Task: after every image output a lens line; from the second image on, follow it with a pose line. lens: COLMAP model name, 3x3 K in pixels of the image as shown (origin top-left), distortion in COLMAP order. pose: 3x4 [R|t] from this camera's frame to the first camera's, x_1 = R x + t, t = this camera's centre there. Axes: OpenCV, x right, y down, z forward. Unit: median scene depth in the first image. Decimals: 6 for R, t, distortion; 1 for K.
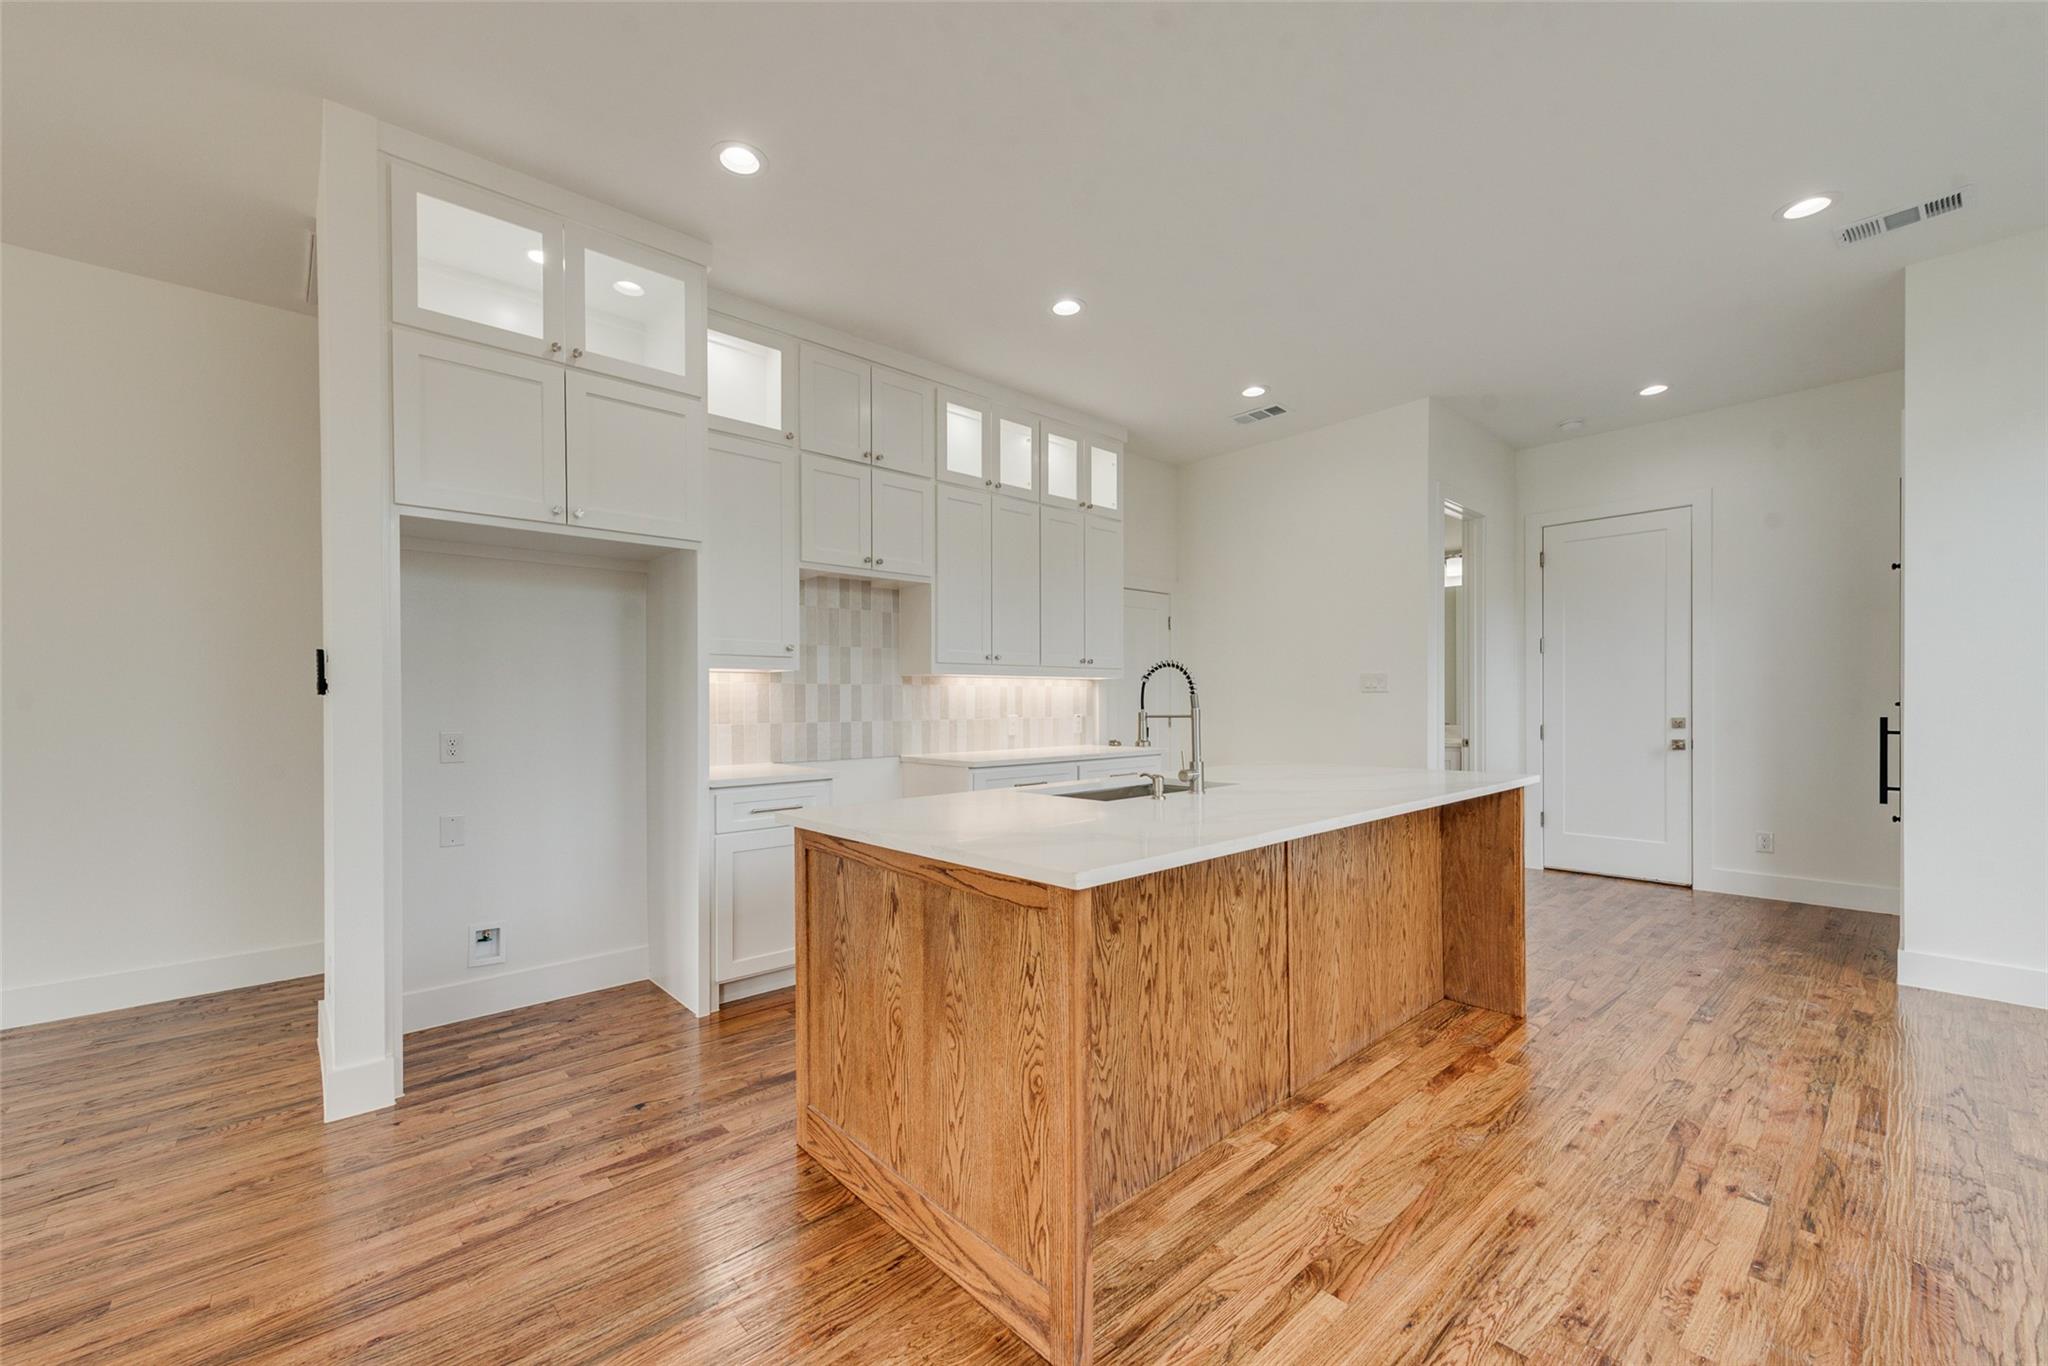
lens RADIAL K [[802.6, 0, 1014.3], [0, 802.6, 693.8], [0, 0, 1]] dist [0.002707, 0.000104]
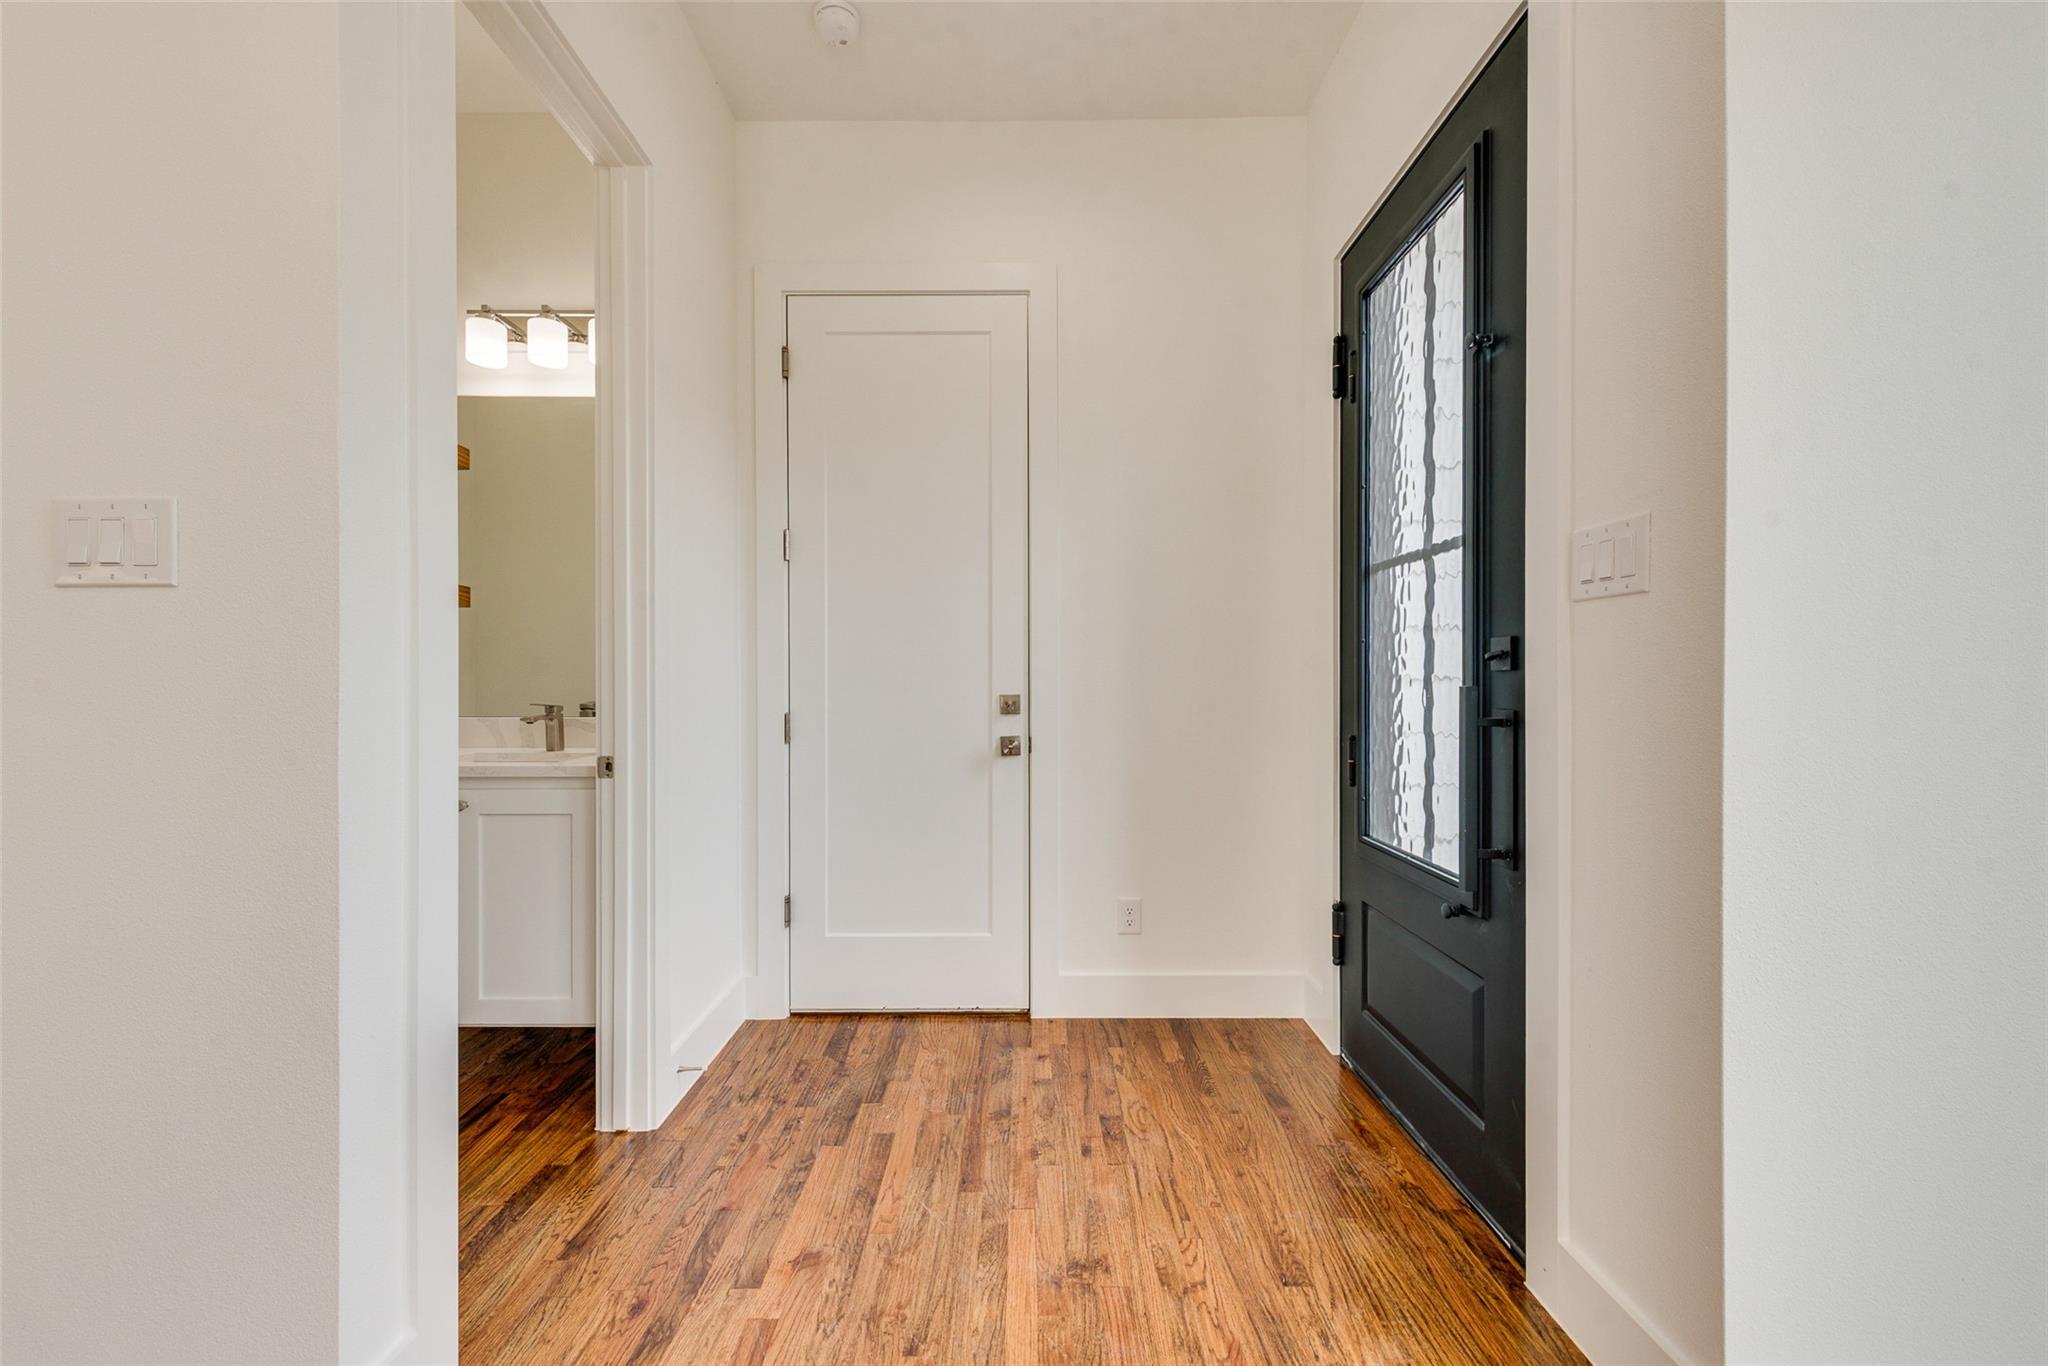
lens RADIAL K [[802.6, 0, 1012.8], [0, 802.6, 687.4], [0, 0, 1]] dist [0.002707, 0.000104]
pose [[0.660587, 0.000699, 0.750750, 0.434795], [-0.005491, 0.999977, 0.003900, 0.023045], [-0.750730, -0.006699, 0.660575, 0.653602]]
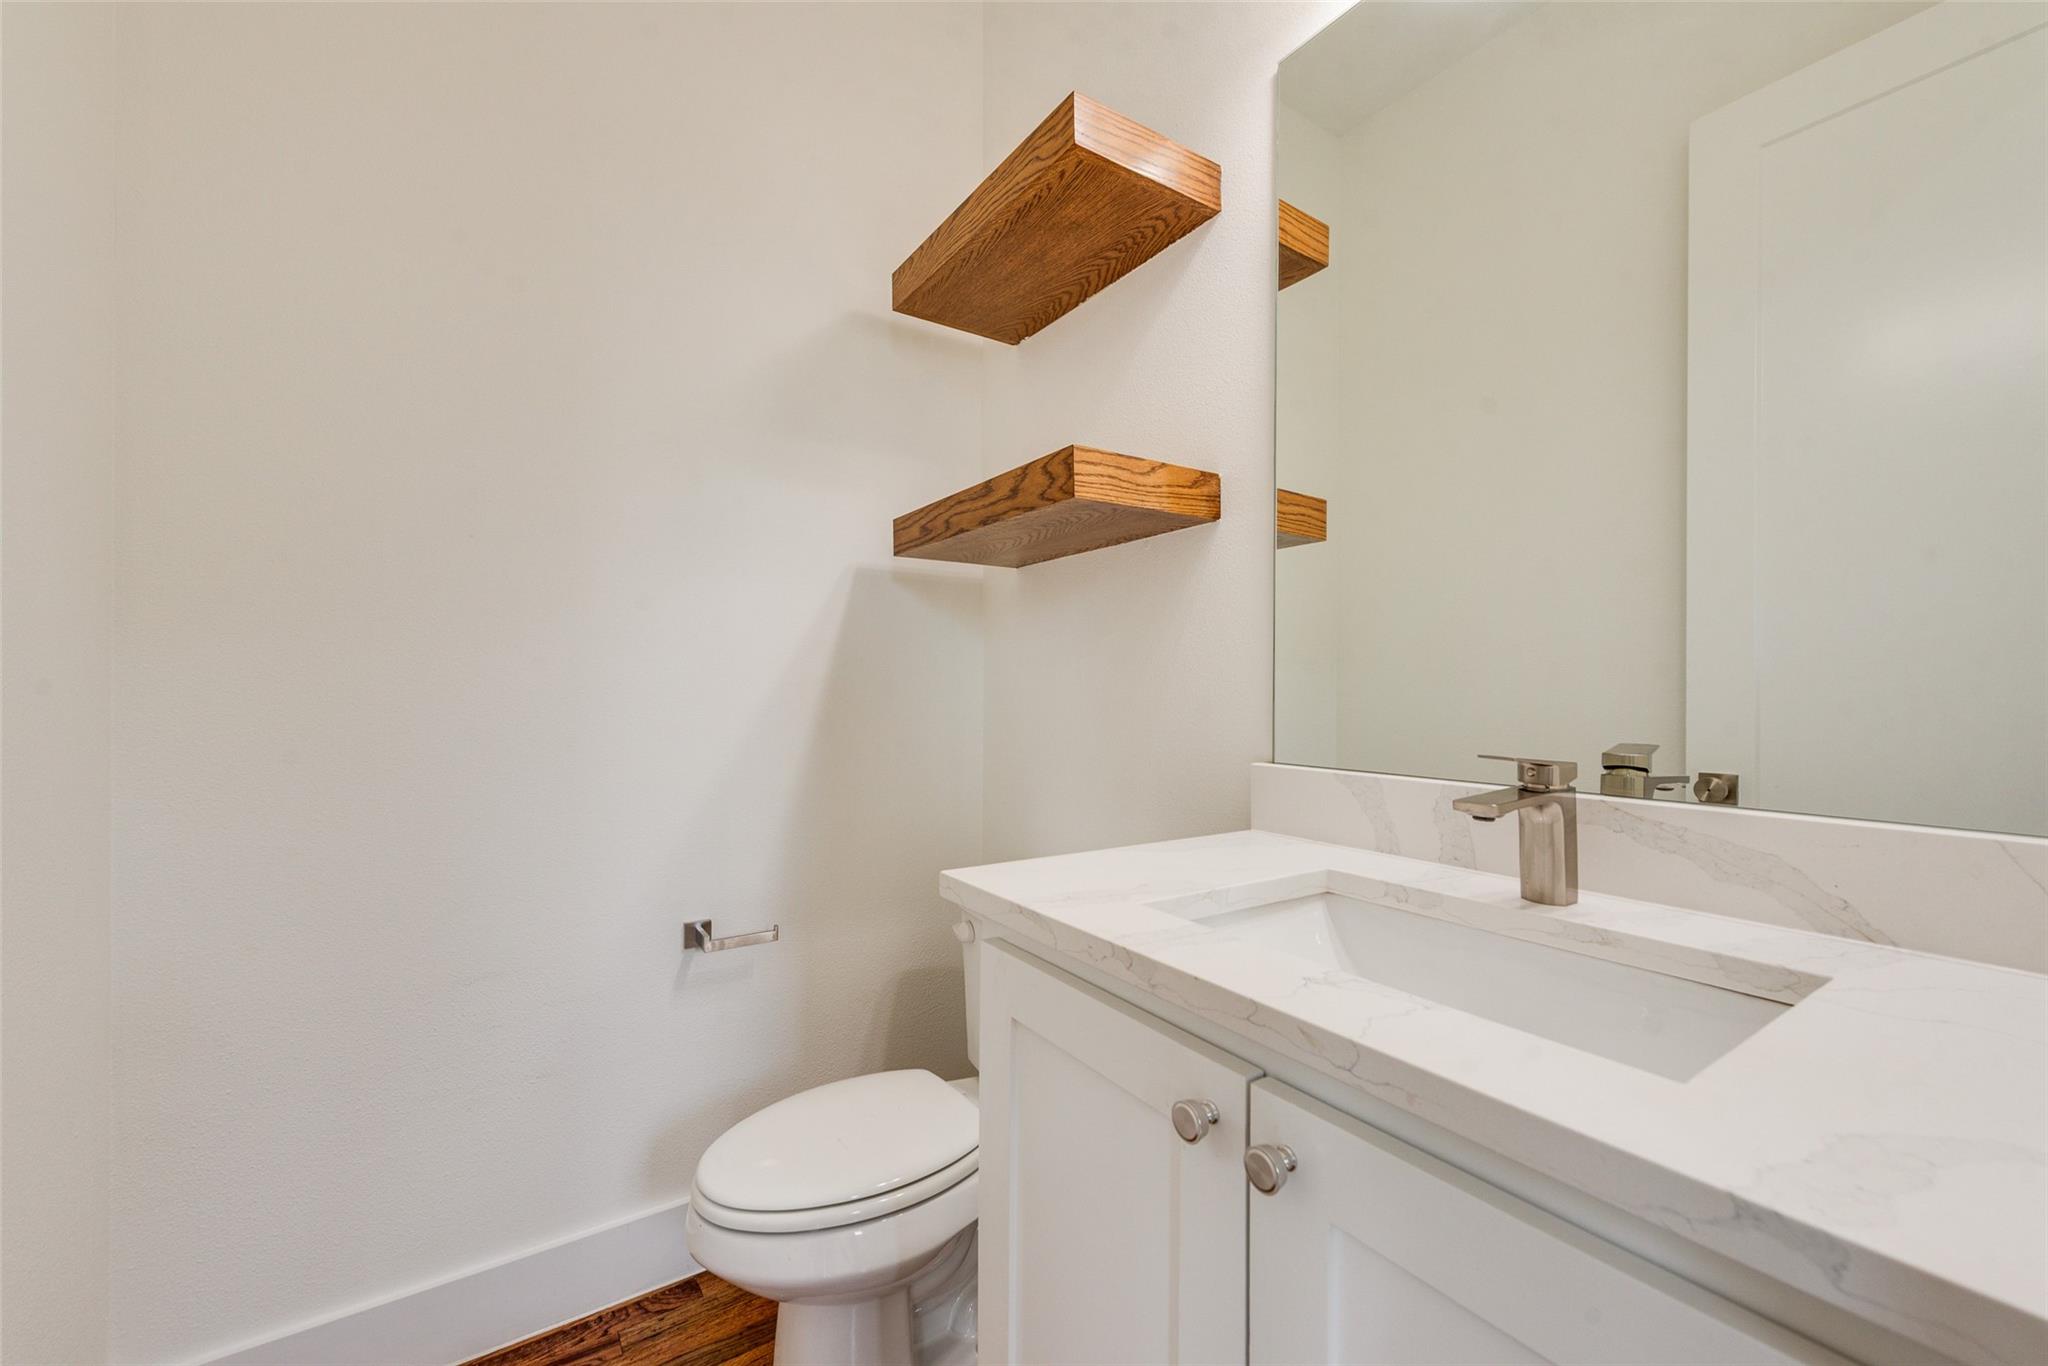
lens RADIAL K [[802.6, 0, 1019.4], [0, 802.6, 691.6], [0, 0, 1]] dist [0.002707, 0.000104]
pose [[0.991160, 0.006424, -0.132515, 0.507924], [-0.006287, 0.999979, 0.001453, 0.024058], [0.132522, -0.000607, 0.991180, 0.914829]]
